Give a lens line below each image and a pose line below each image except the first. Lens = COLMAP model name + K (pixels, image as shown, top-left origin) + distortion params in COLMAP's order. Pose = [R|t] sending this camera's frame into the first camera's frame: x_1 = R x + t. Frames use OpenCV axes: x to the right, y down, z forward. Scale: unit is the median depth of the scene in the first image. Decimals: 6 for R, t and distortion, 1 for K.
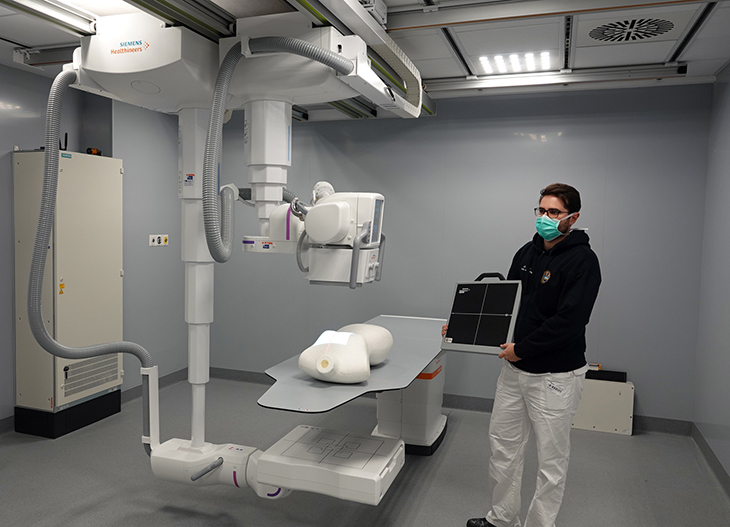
lens RADIAL K [[660.5, 0, 287.6], [0, 660.5, 261.3], [0, 0, 1]] dist [0.019730, -0.001271]
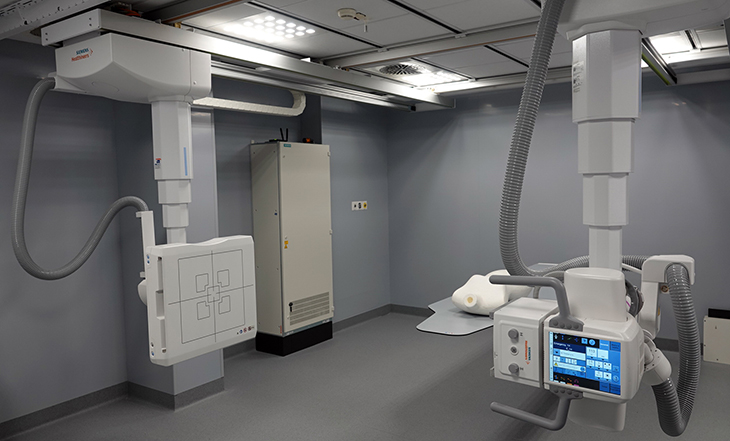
lens RADIAL K [[559.9, 0, 363.8], [0, 559.9, 214.3], [0, 0, 1]] dist [0.011762, -0.007294]
pose [[0.977238, -0.023710, -0.210818, 0.052524], [0.021986, 0.999703, -0.010522, -0.004229], [0.211005, 0.005647, 0.977469, -0.075590]]
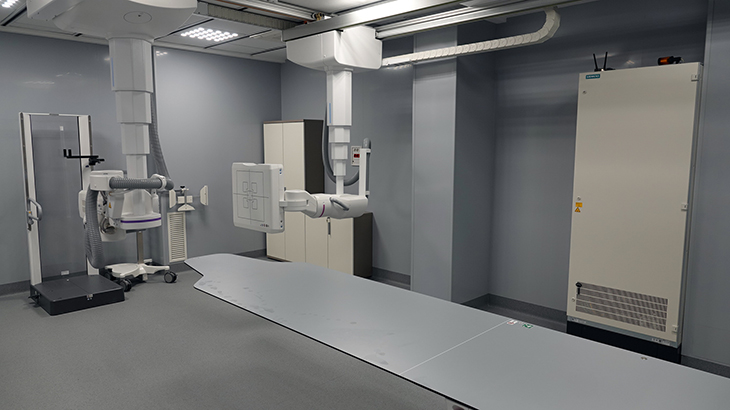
lens RADIAL K [[510.0, 0, 365.5], [0, 510.0, 205.2], [0, 0, 1]] dist [0.009877, -0.000947]
pose [[-0.374291, 0.095436, -0.922387, 0.514522], [-0.067311, 0.989270, 0.129670, -0.042361], [0.924865, 0.110621, -0.363851, 0.960231]]
